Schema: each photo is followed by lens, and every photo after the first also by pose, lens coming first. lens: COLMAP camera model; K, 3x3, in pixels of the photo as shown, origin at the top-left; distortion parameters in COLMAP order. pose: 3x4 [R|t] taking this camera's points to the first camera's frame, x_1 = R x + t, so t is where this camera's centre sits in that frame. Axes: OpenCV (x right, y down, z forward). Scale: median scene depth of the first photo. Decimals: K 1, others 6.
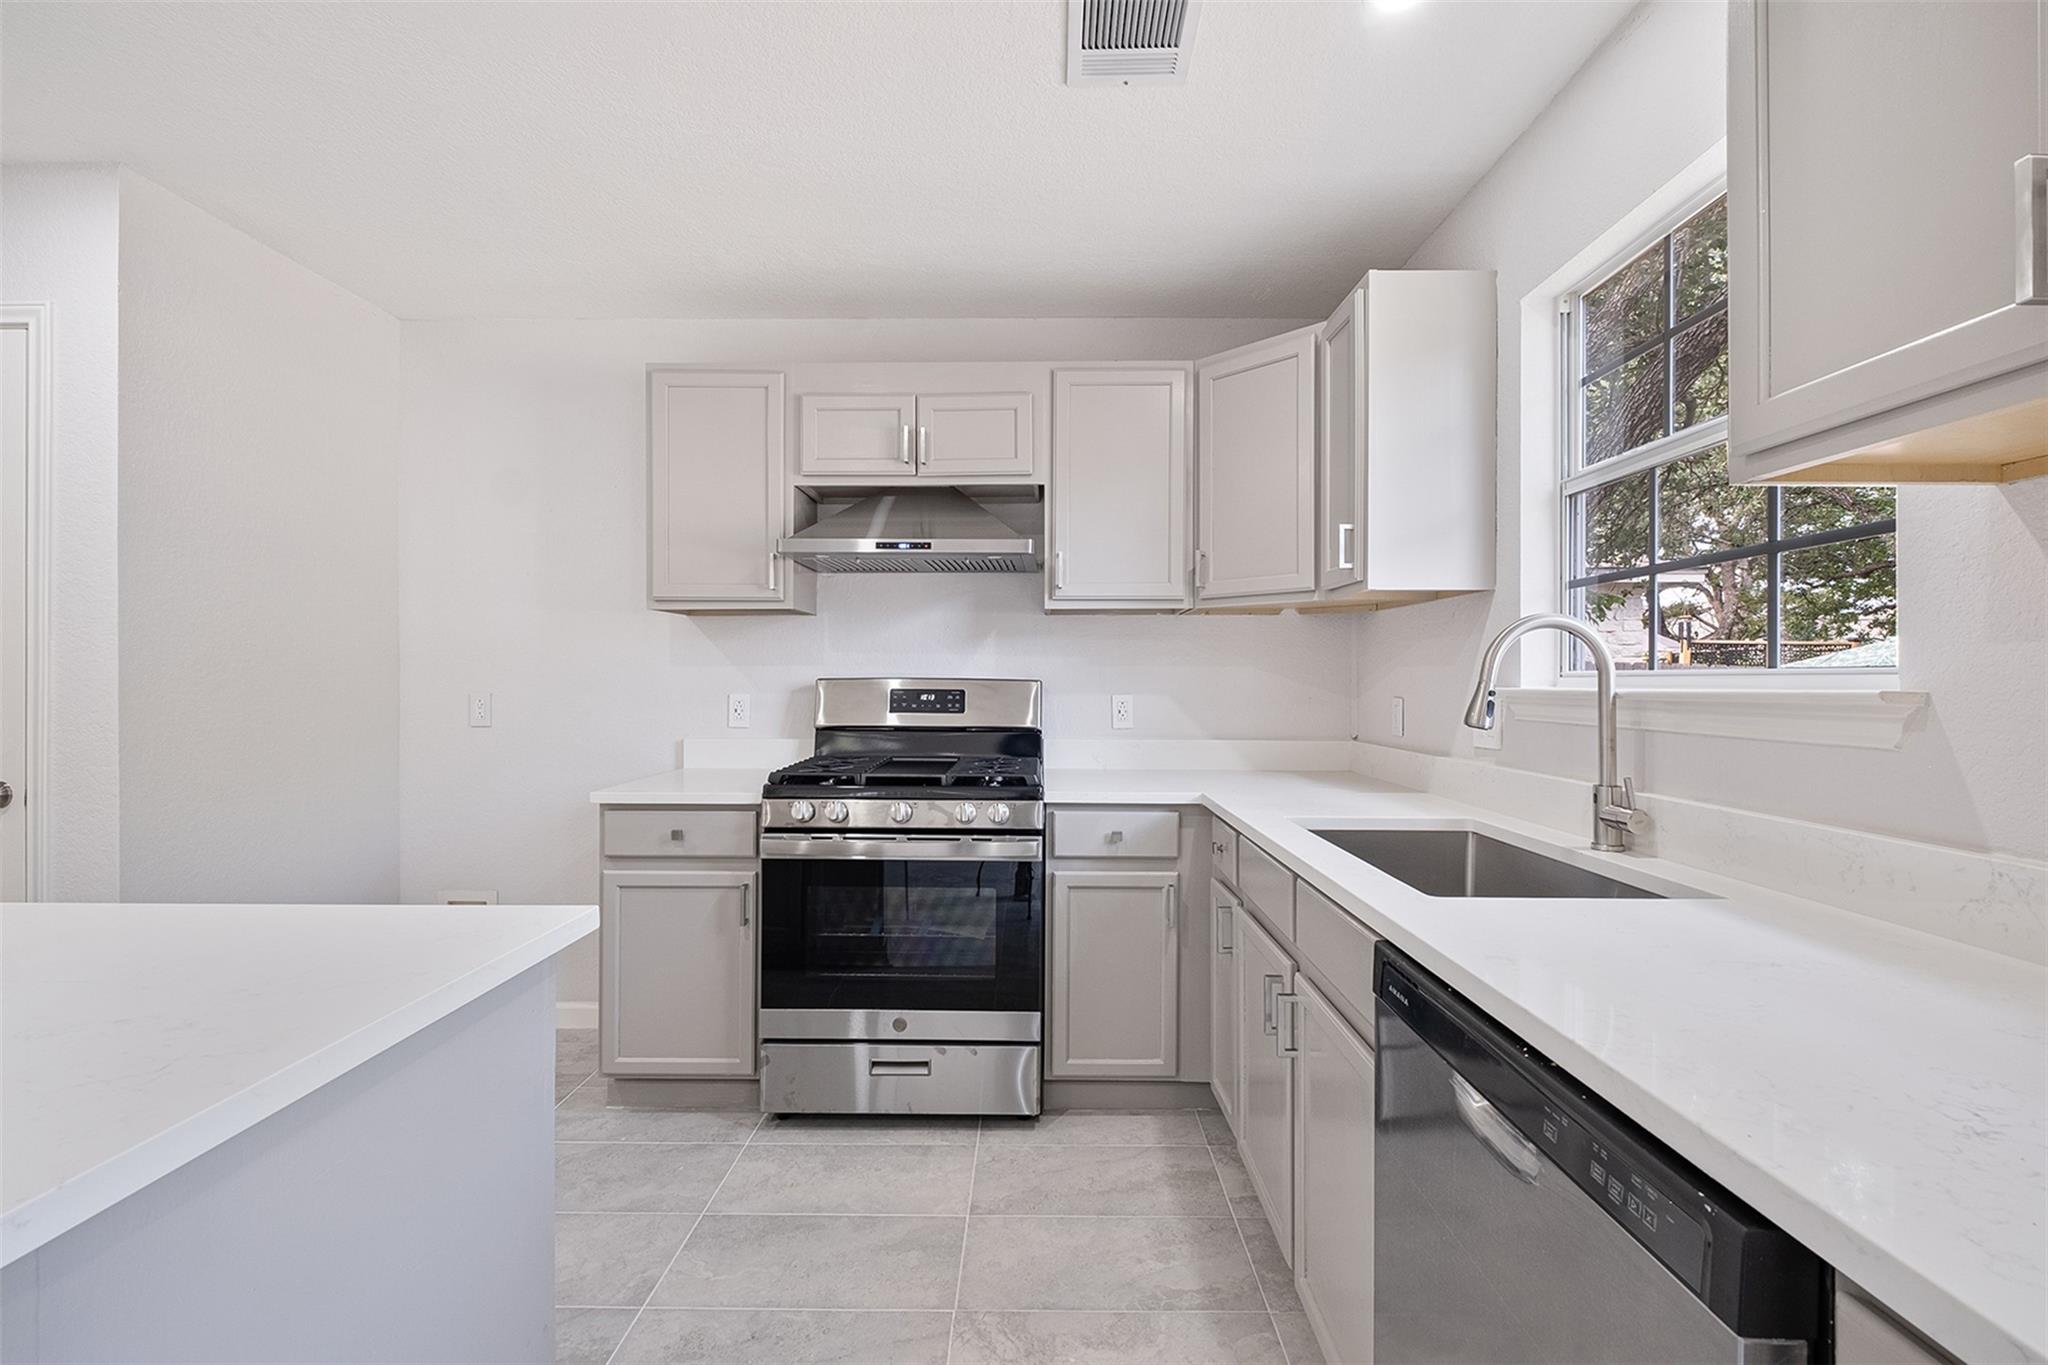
lens RADIAL K [[904.5, 0, 1028.0], [0, 904.5, 677.8], [0, 0, 1]] dist [0.001449, -0.000004]
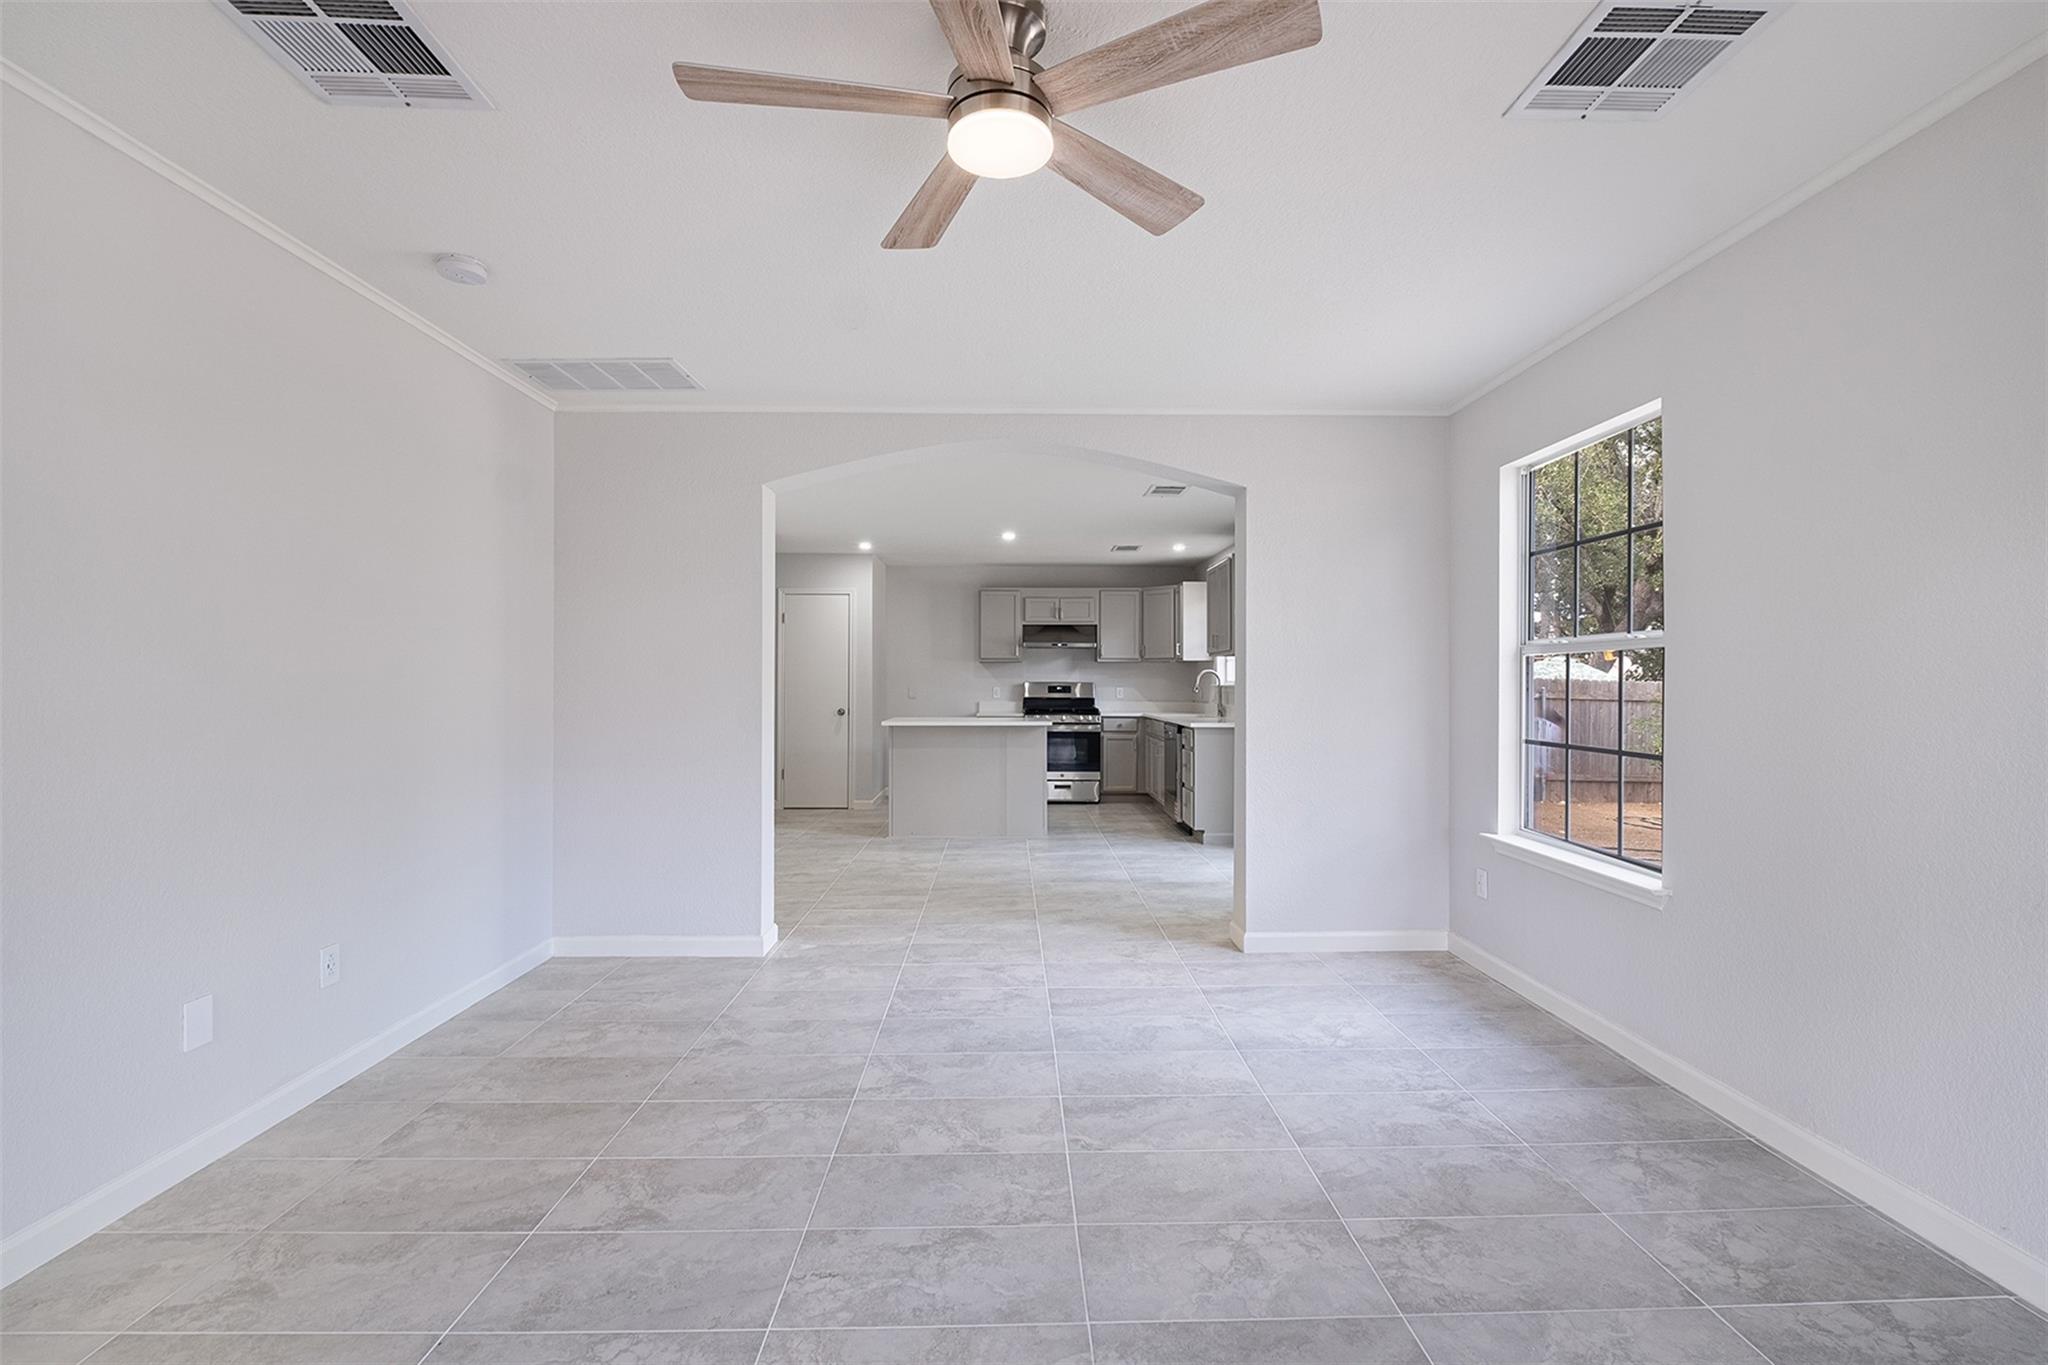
lens RADIAL K [[904.5, 0, 1023.7], [0, 904.5, 683.8], [0, 0, 1]] dist [0.001449, -0.000004]
pose [[0.999027, -0.006147, 0.043667, -0.444354], [0.006136, 0.999981, 0.000397, 0.004577], [-0.043668, -0.000129, 0.999046, -2.600531]]
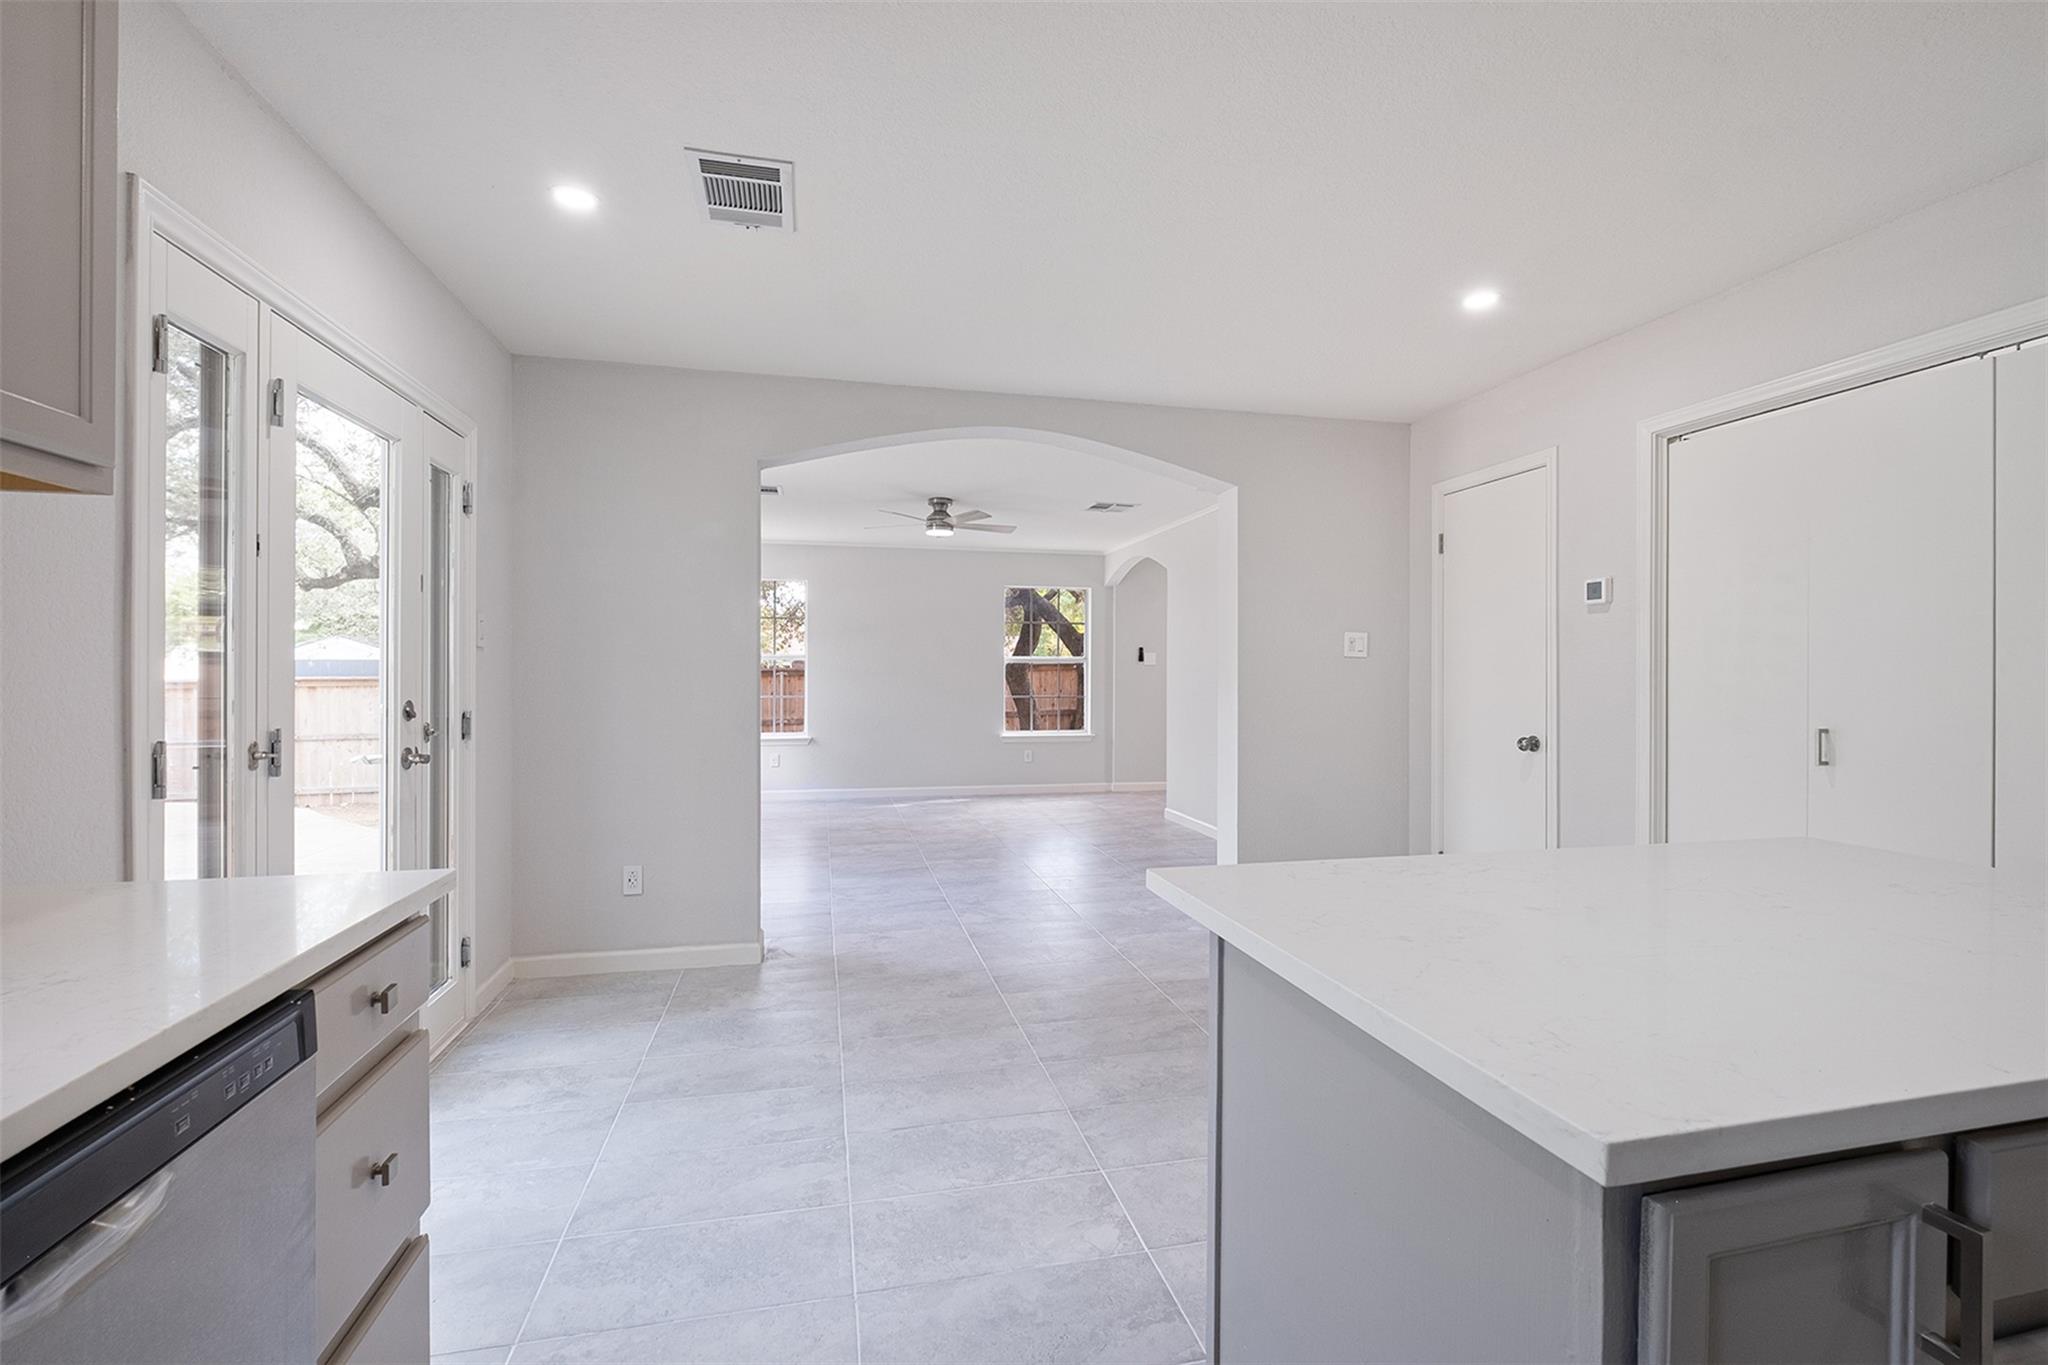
lens RADIAL K [[885.2, 0, 1024.5], [0, 885.2, 679.1], [0, 0, 1]] dist [0.000100, 0.000001]
pose [[-0.968674, -0.010237, -0.248124, 0.243888], [-0.011265, 0.999933, 0.002725, 0.013503], [0.248079, 0.005435, -0.968725, 2.827265]]
